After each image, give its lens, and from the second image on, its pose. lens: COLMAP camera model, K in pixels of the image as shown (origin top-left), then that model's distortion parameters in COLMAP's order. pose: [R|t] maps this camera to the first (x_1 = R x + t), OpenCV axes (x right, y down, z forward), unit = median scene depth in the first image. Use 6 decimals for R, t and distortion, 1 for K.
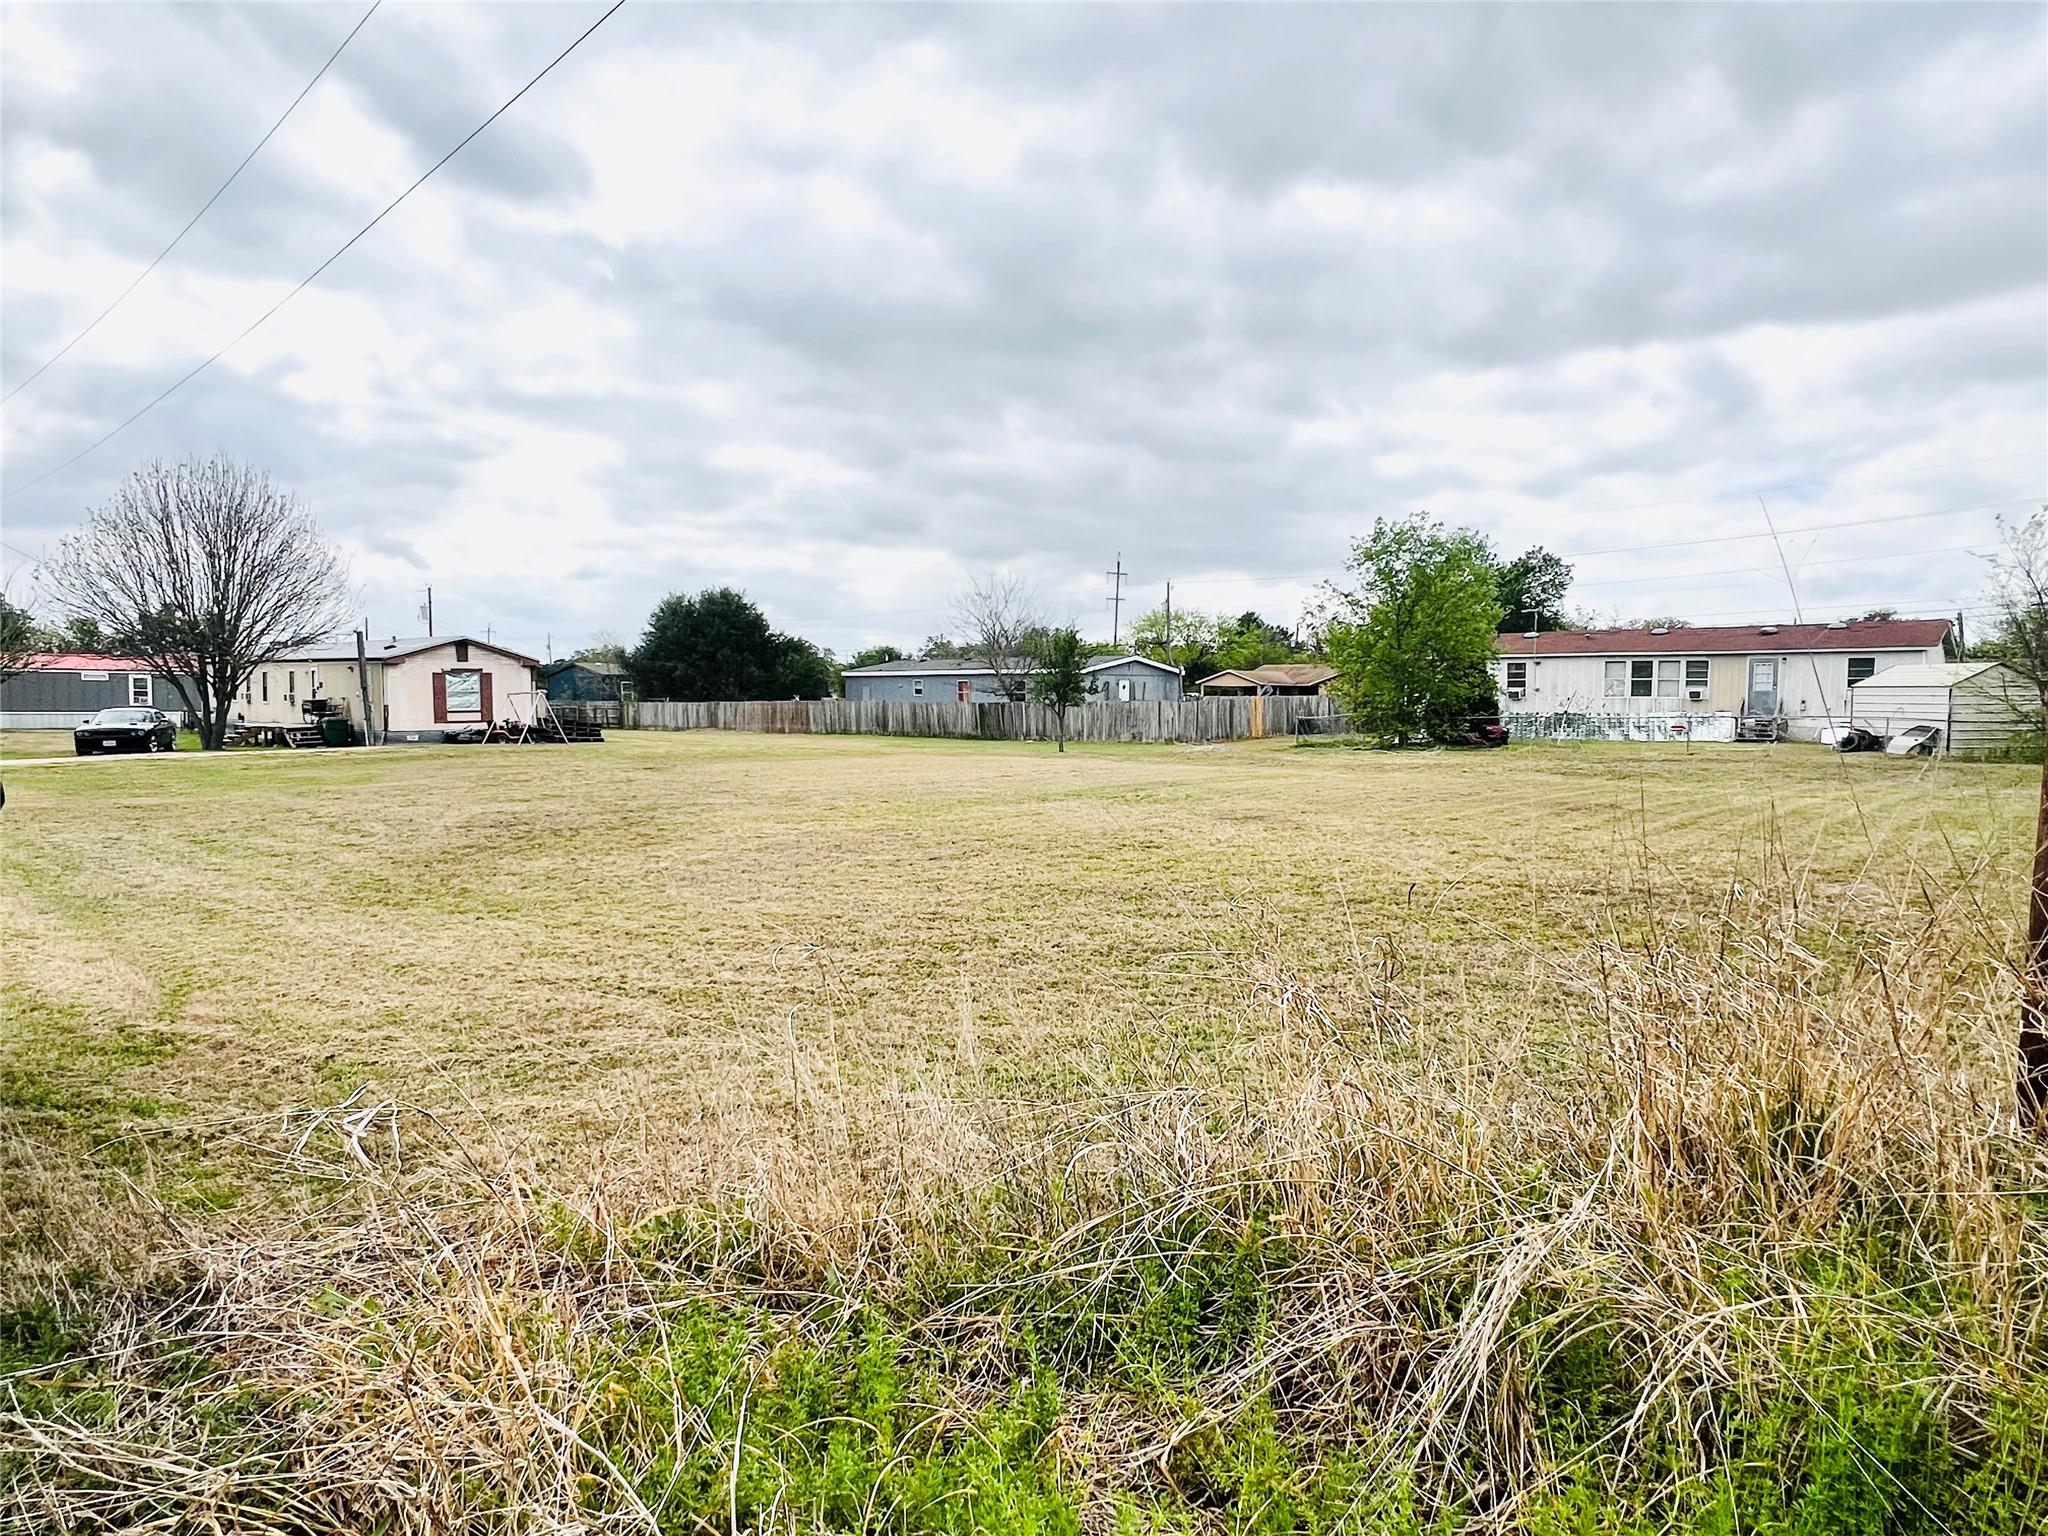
lens RADIAL K [[1152.7, 0, 1028.0], [0, 1152.7, 767.8], [0, 0, 1]] dist [0.005807, 0.000022]
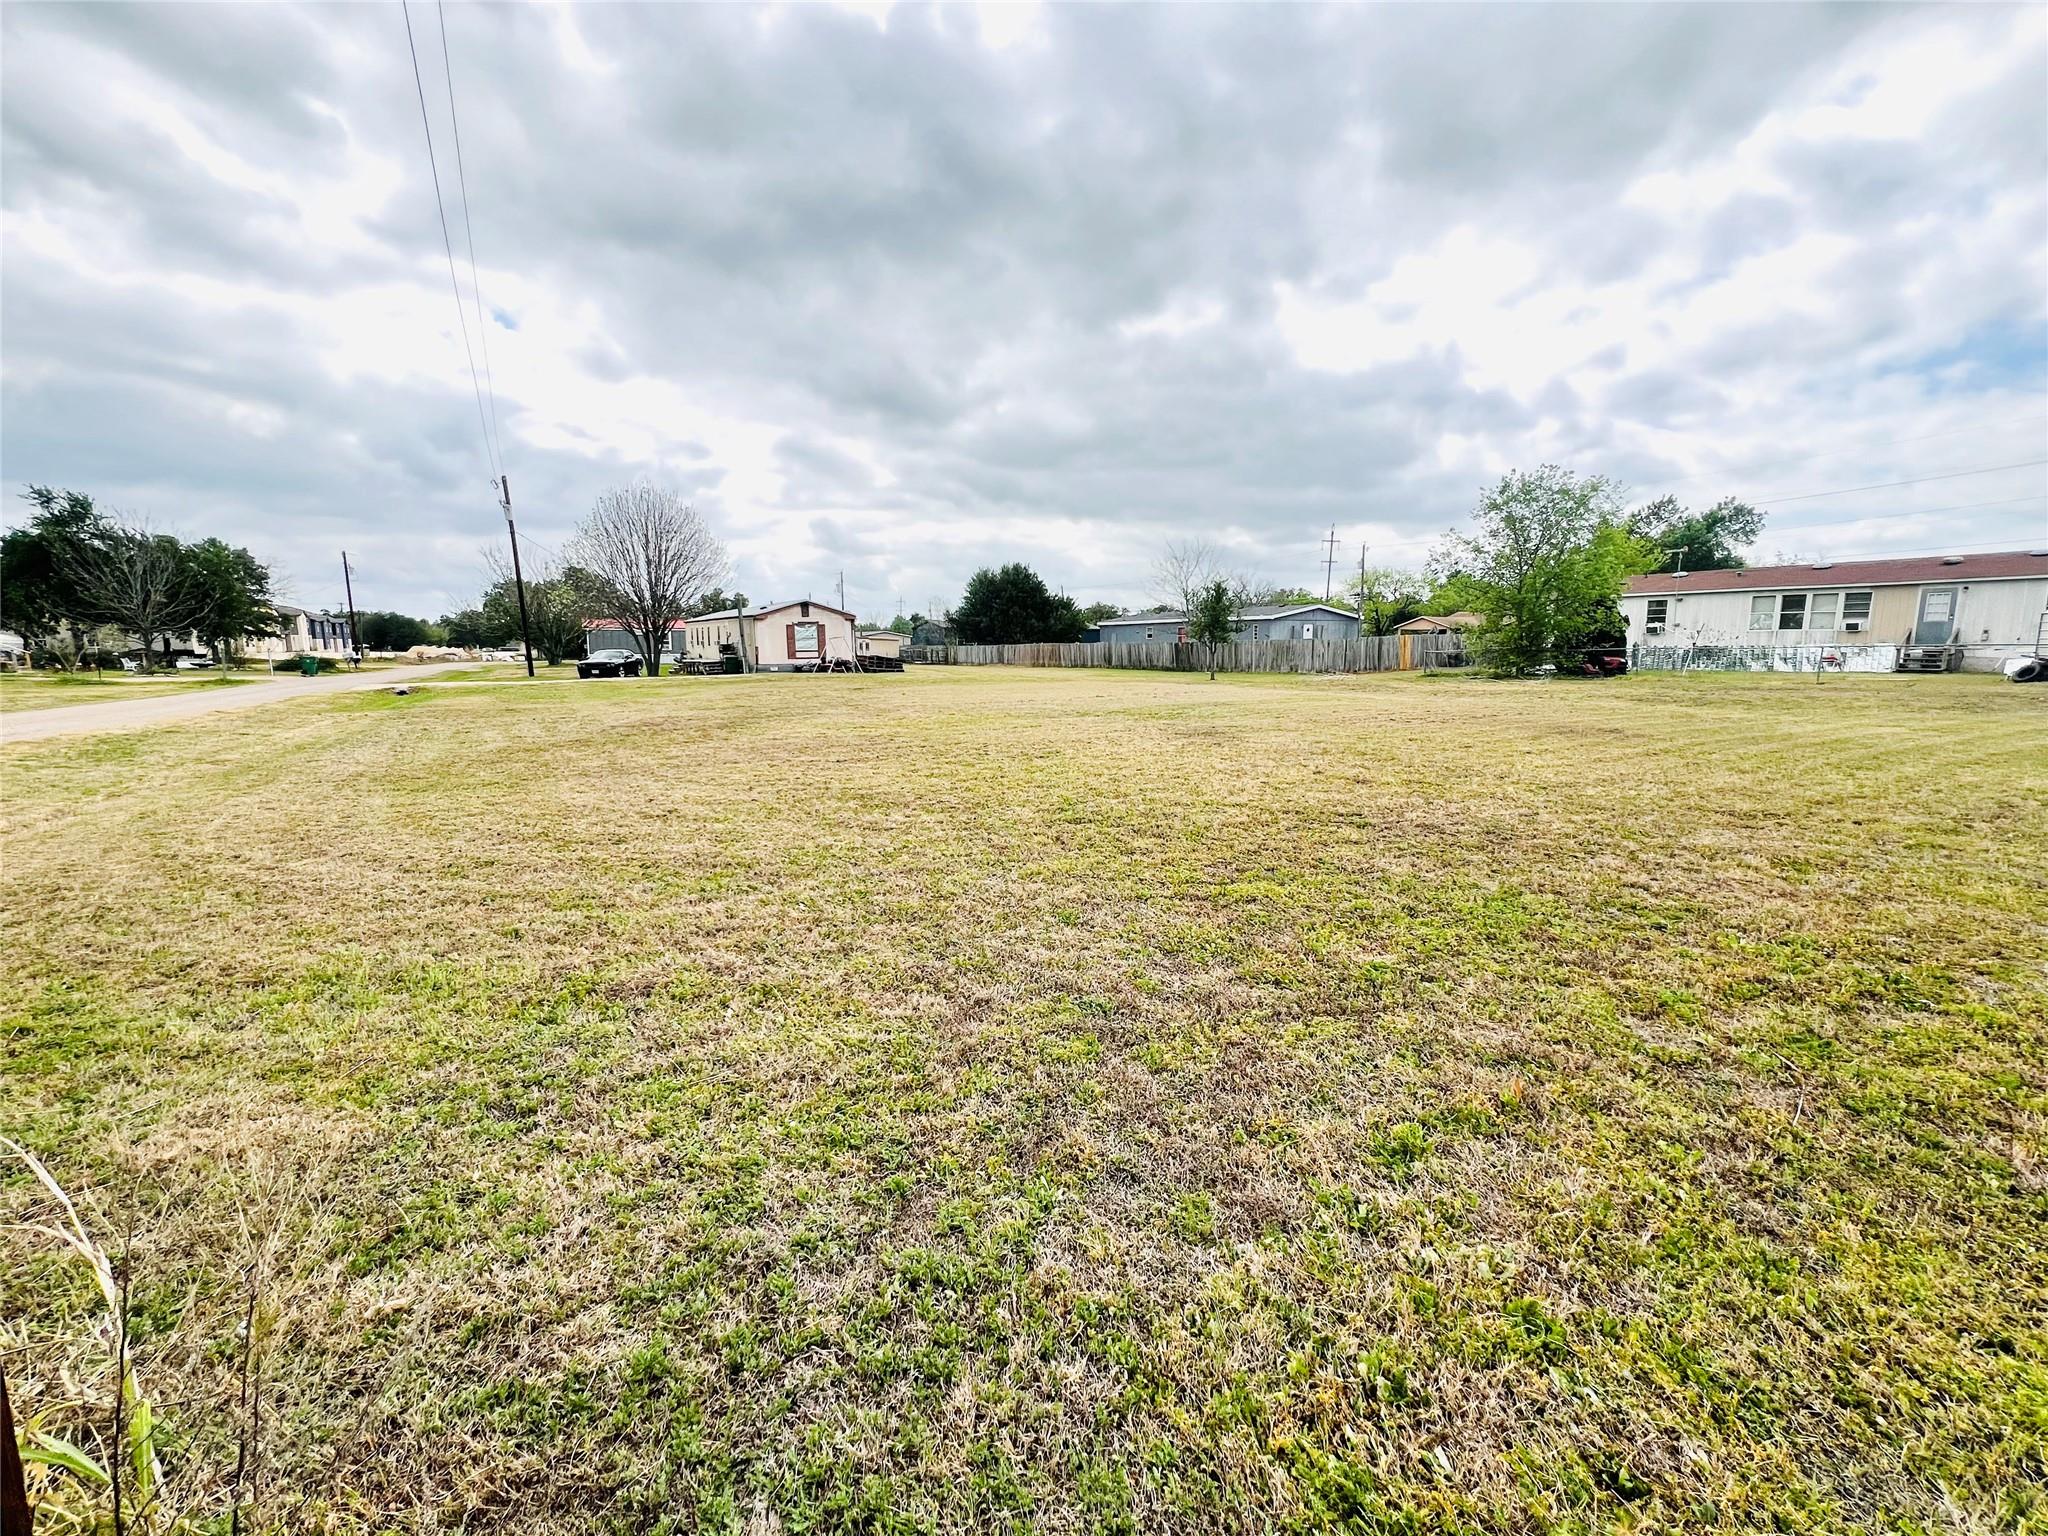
lens RADIAL K [[817.0, 0, 1025.2], [0, 817.0, 763.8], [0, 0, 1]] dist [0.009217, 0.000077]
pose [[0.956440, 0.034121, -0.289928, 0.085959], [-0.009260, 0.996192, 0.086691, 0.001827], [0.291782, -0.080230, 0.953114, 0.071444]]
